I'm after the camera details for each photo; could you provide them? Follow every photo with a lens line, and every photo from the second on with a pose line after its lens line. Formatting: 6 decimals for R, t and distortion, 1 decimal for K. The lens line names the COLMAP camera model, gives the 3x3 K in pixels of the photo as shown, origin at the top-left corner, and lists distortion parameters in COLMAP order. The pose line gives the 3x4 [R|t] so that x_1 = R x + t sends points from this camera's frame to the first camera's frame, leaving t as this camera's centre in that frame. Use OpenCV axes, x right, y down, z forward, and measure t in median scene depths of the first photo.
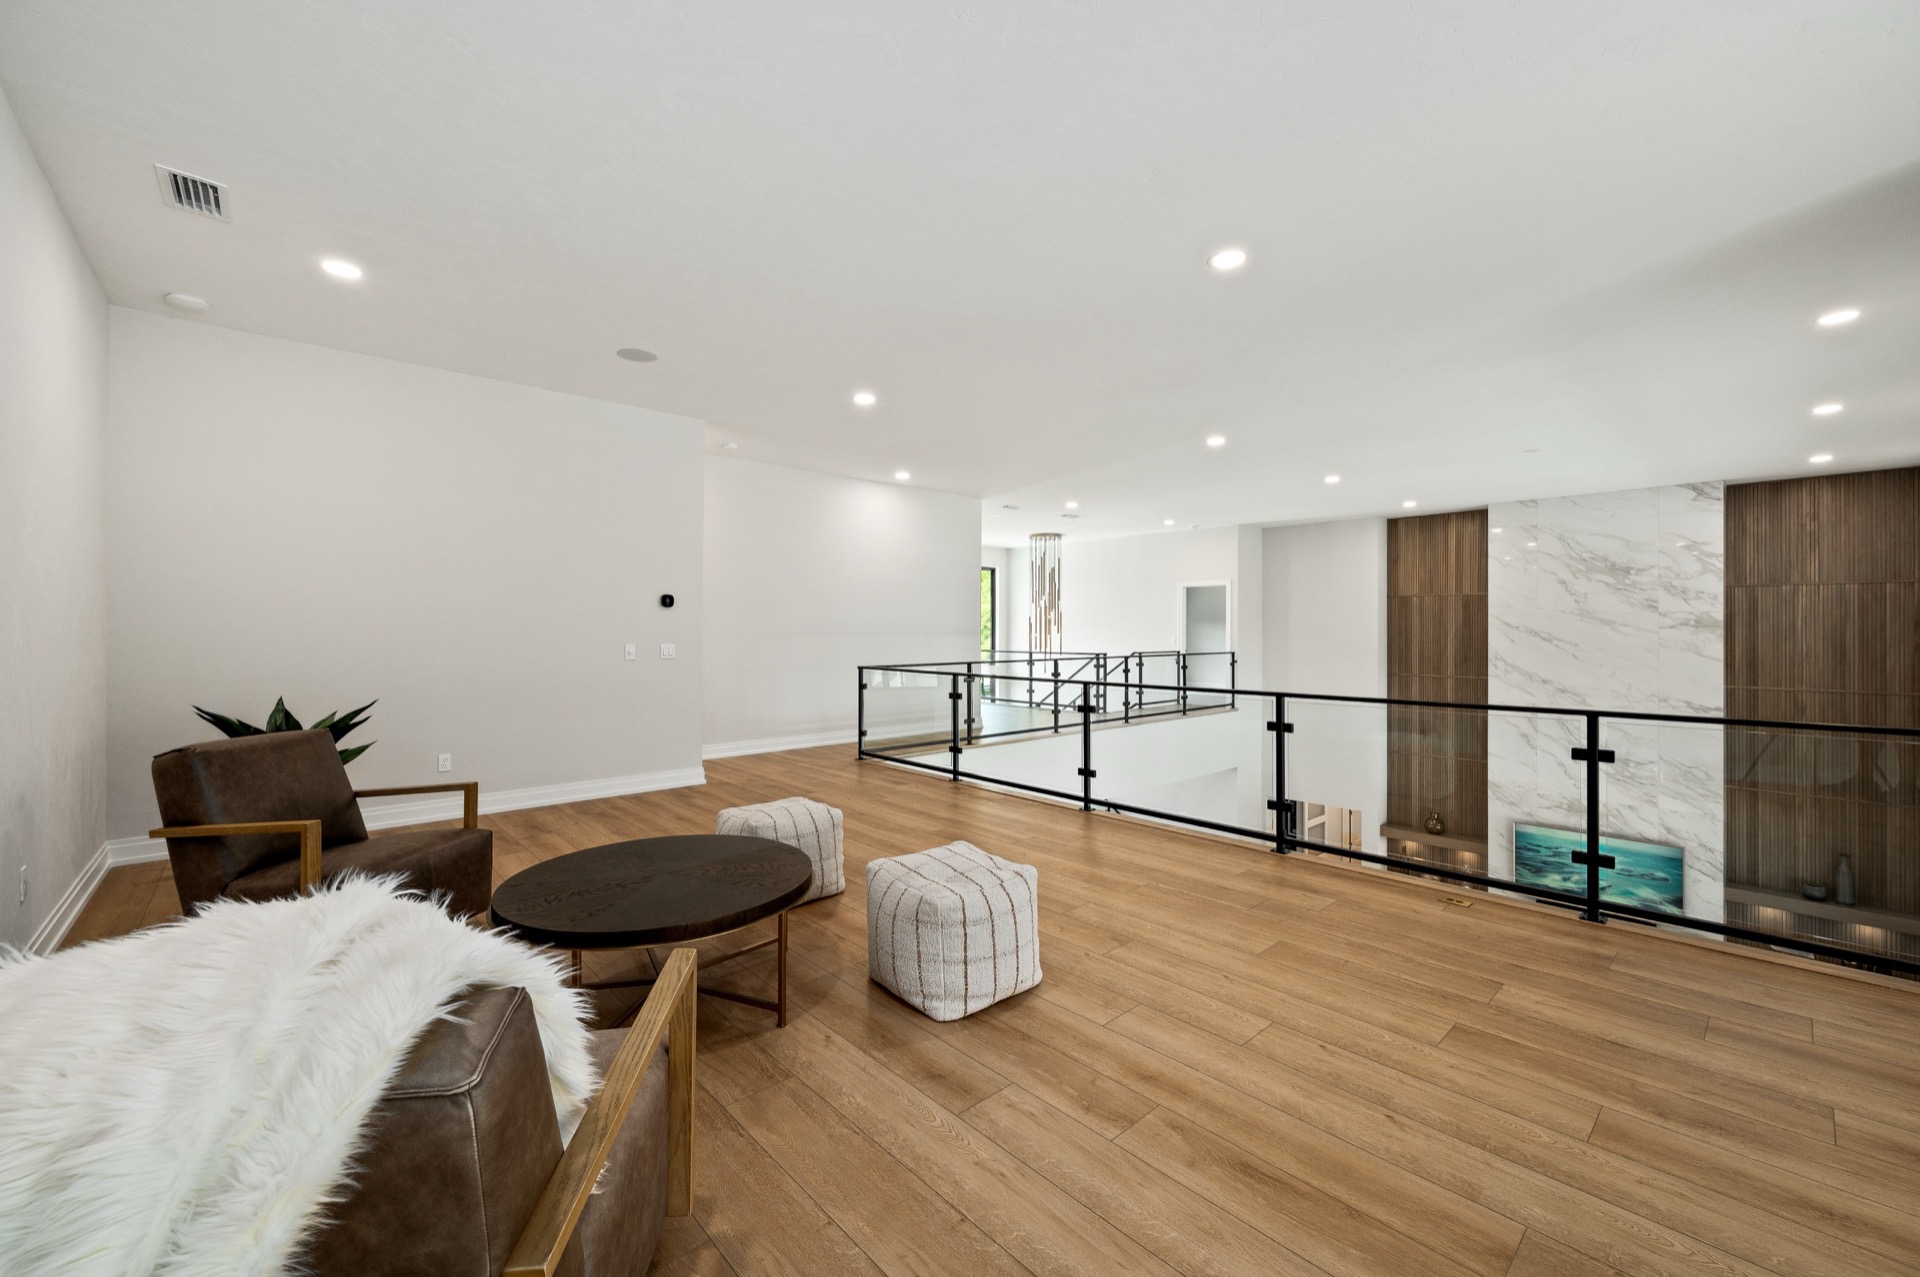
lens RADIAL K [[759.1, 0, 964.1], [0, 759.1, 634.7], [0, 0, 1]] dist [0.002921, 0.000075]
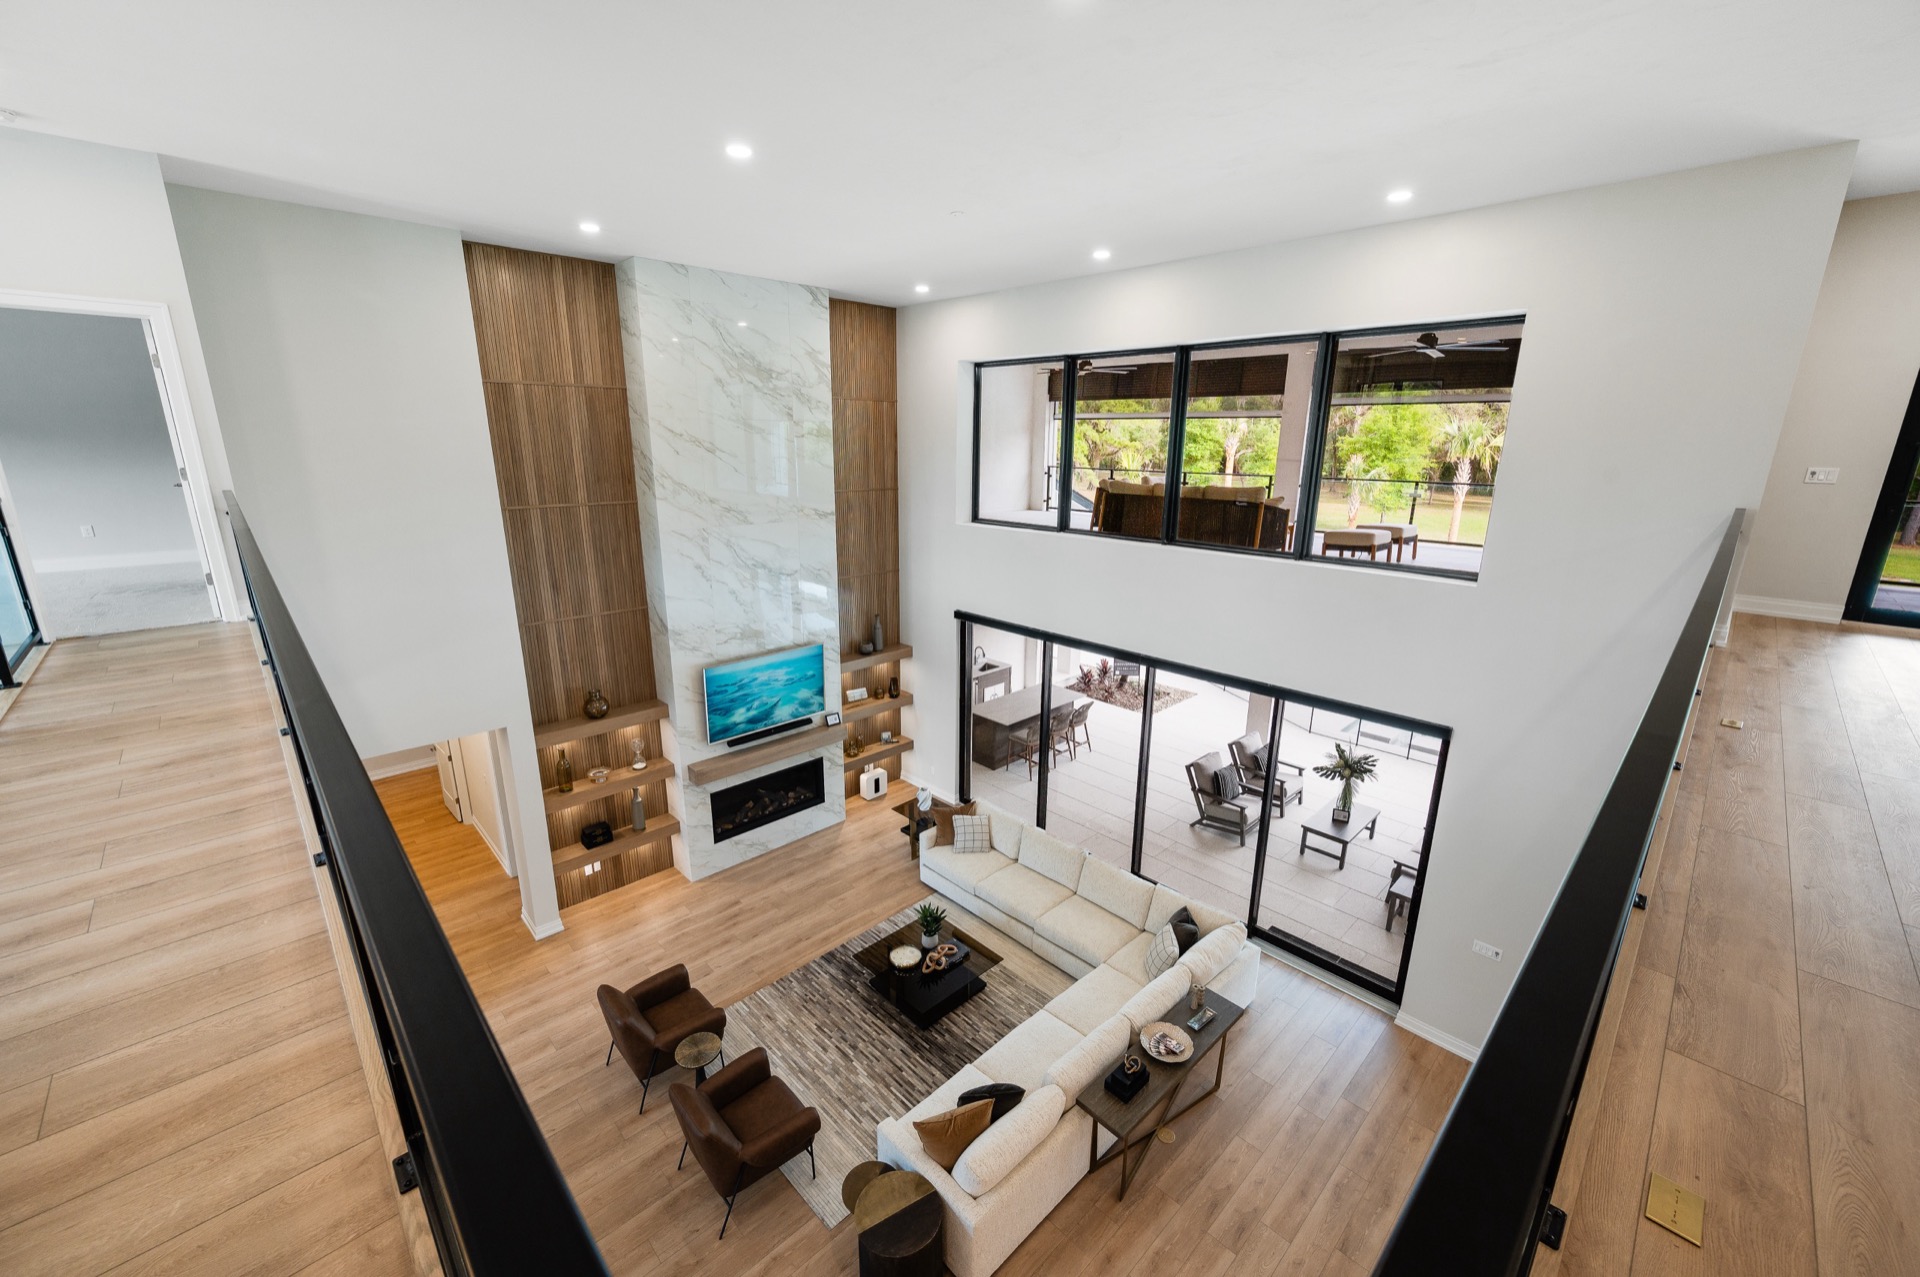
lens RADIAL K [[759.1, 0, 957.5], [0, 759.1, 634.0], [0, 0, 1]] dist [0.002921, 0.000075]
pose [[-0.025843, -0.259647, 0.965358, -0.107519], [-0.007421, 0.965703, 0.259541, -0.017681], [-0.999638, -0.000457, -0.026884, 0.752374]]
